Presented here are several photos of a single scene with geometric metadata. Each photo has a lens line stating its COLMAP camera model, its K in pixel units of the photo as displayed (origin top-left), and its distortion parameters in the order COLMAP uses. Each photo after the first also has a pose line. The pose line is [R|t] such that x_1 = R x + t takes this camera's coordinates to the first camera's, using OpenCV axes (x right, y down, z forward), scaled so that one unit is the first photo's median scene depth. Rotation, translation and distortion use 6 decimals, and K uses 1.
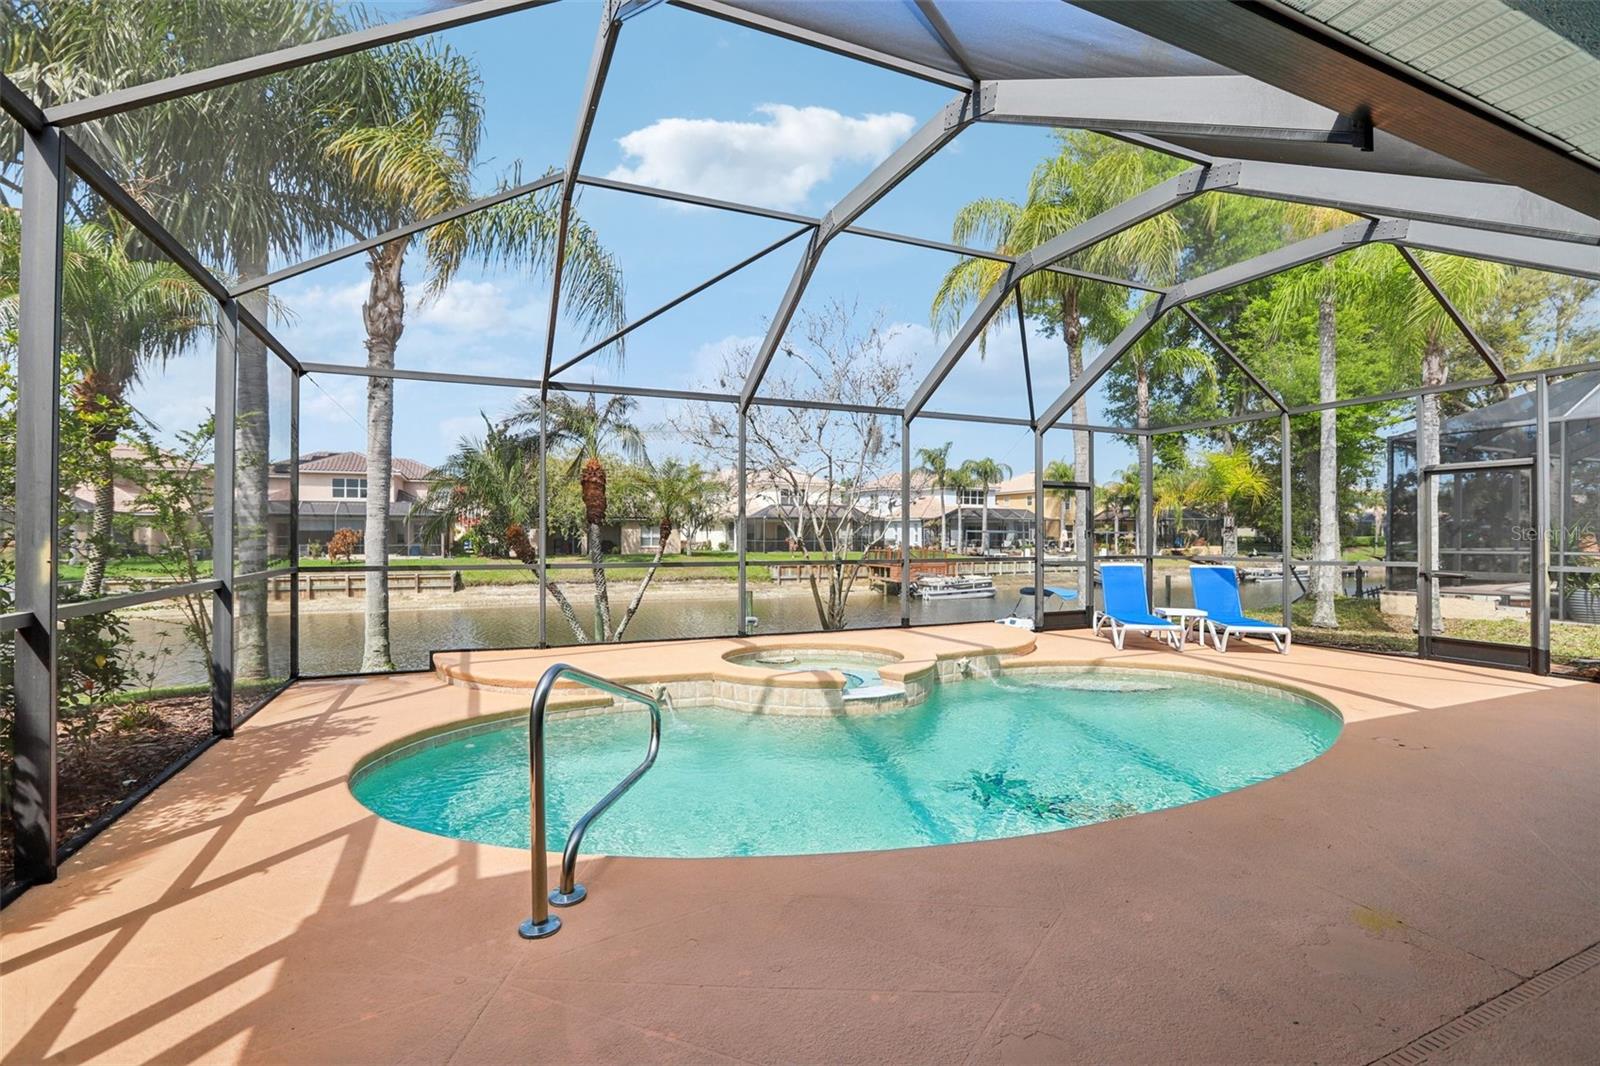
lens RADIAL K [[726.0, 0, 794.8], [0, 726.0, 530.2], [0, 0, 1]] dist [-0.039383, 0.010711]
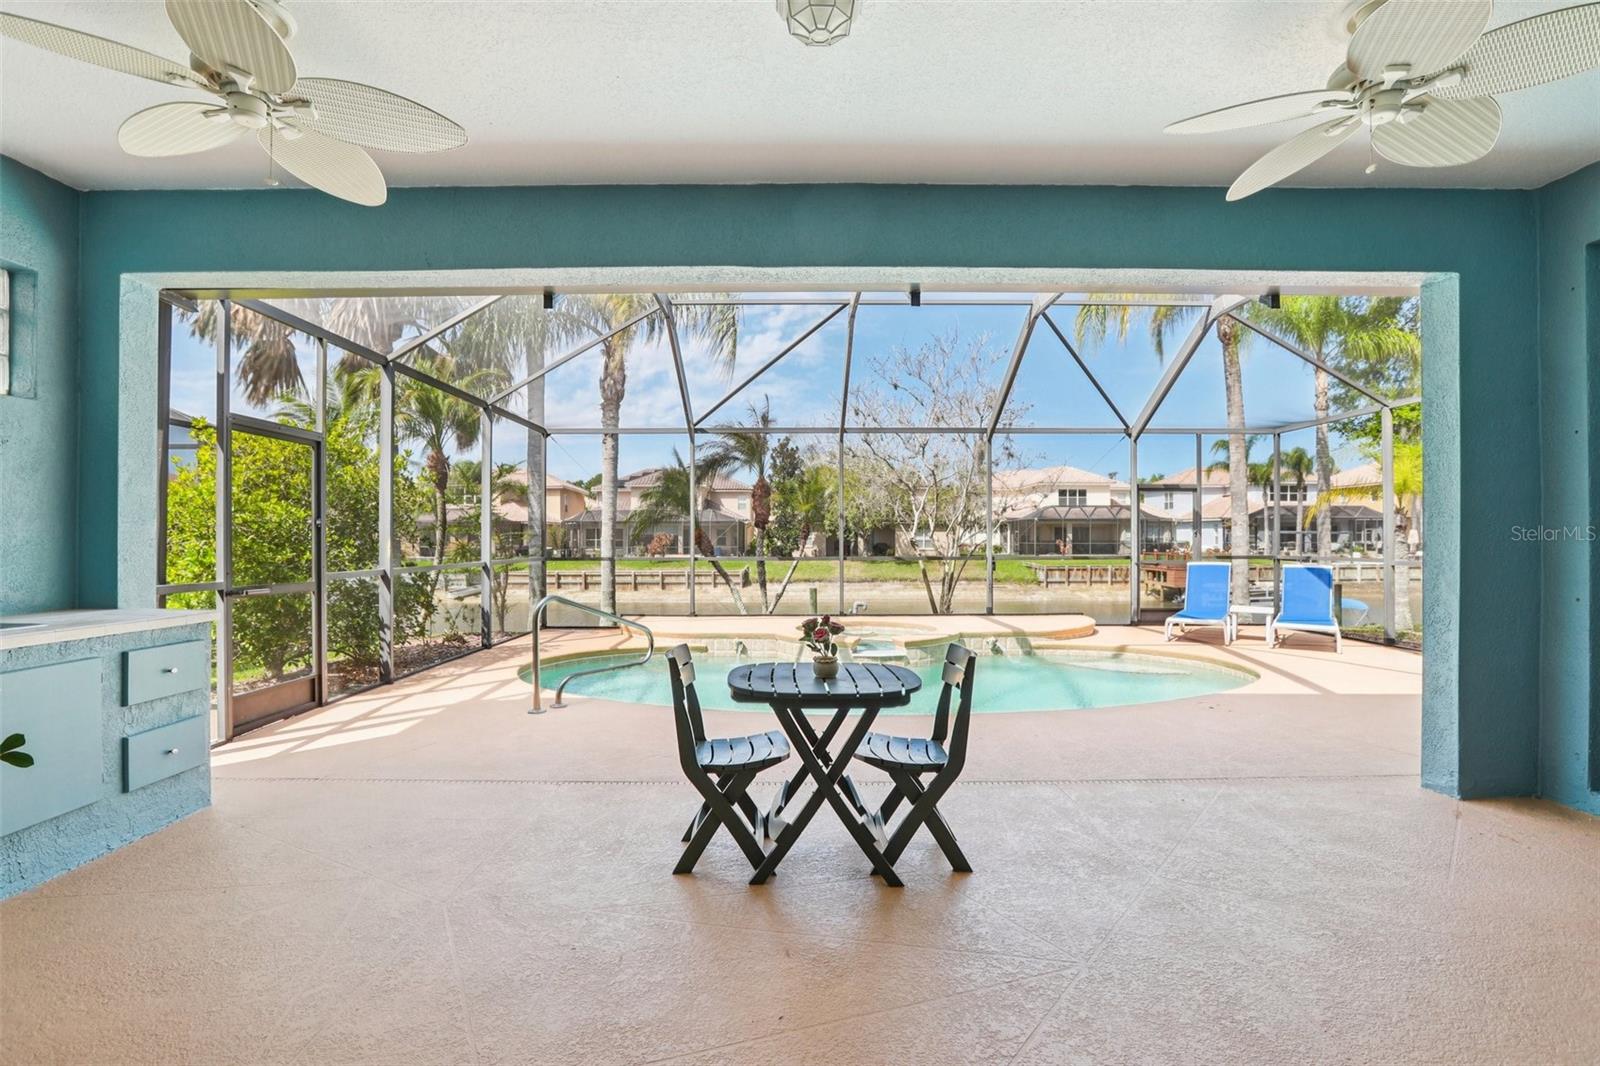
lens RADIAL K [[726.0, 0, 795.4], [0, 726.0, 541.7], [0, 0, 1]] dist [-0.039383, 0.010711]
pose [[0.919126, -0.001056, -0.393962, 0.061010], [0.005766, 0.999925, 0.010771, 0.000324], [0.393921, -0.012171, 0.919064, -0.035855]]
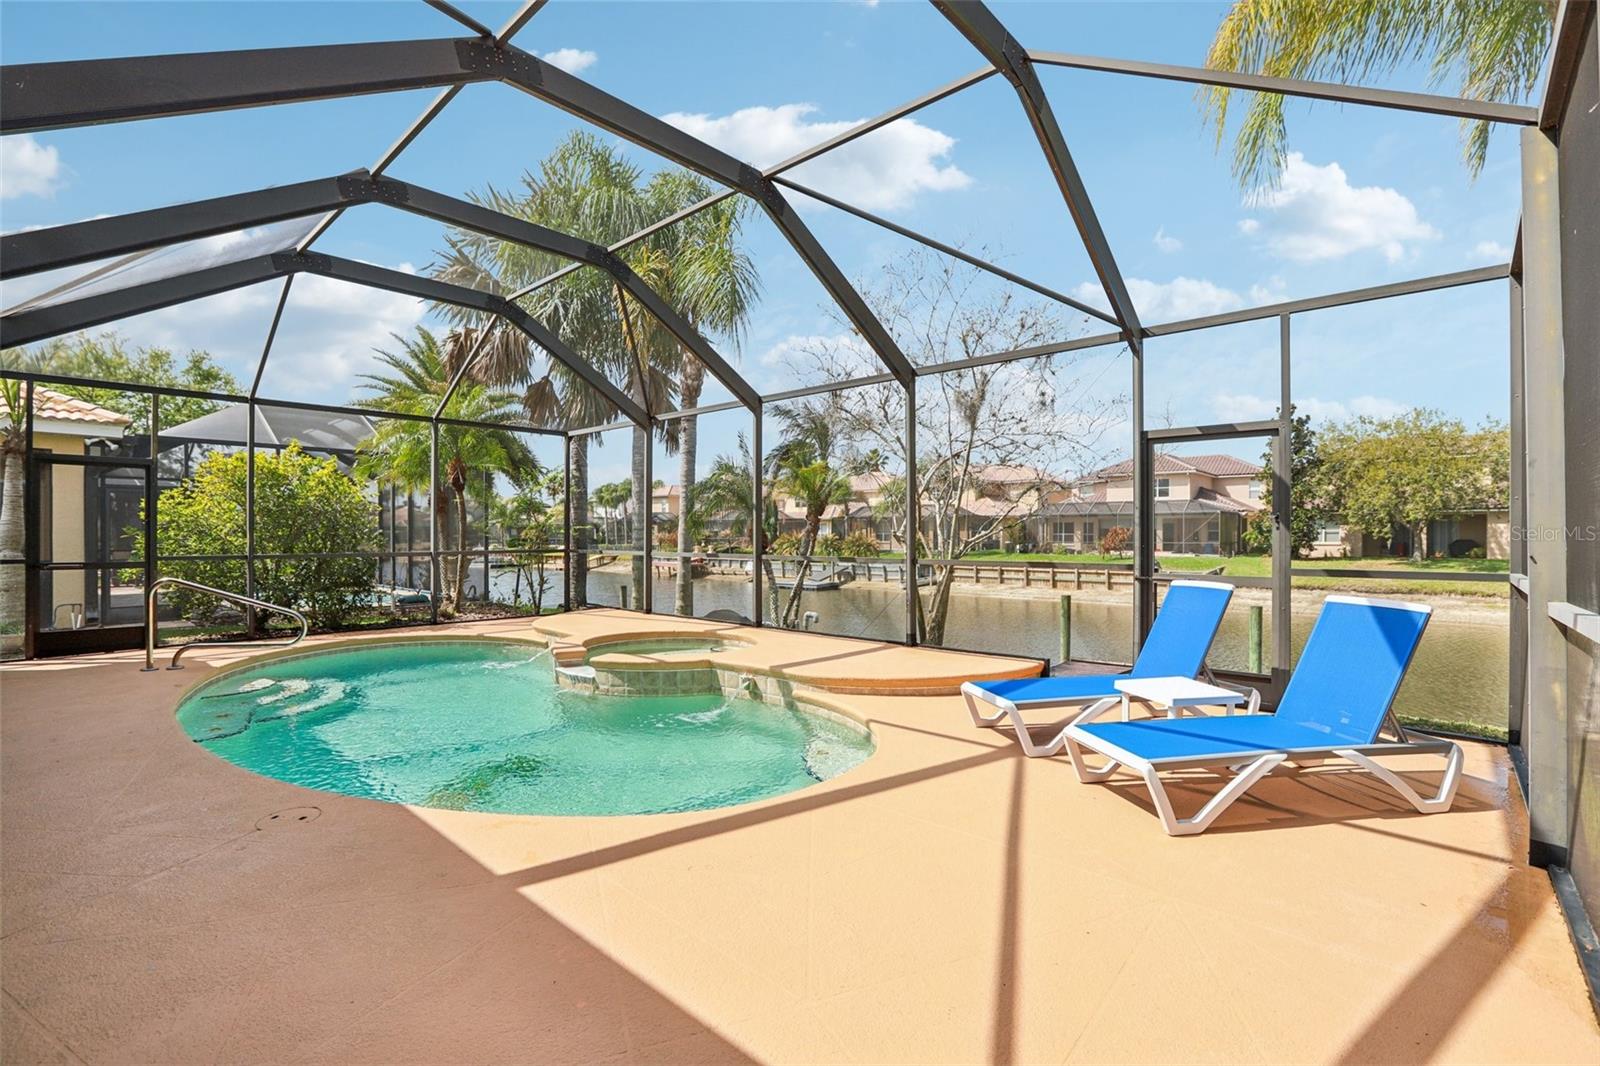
lens RADIAL K [[726.0, 0, 790.6], [0, 726.0, 532.5], [0, 0, 1]] dist [-0.039383, 0.010711]
pose [[0.402280, -0.002076, -0.915514, 0.163037], [0.009442, 0.999954, 0.001881, -0.000635], [0.915468, -0.009401, 0.402281, 0.101882]]
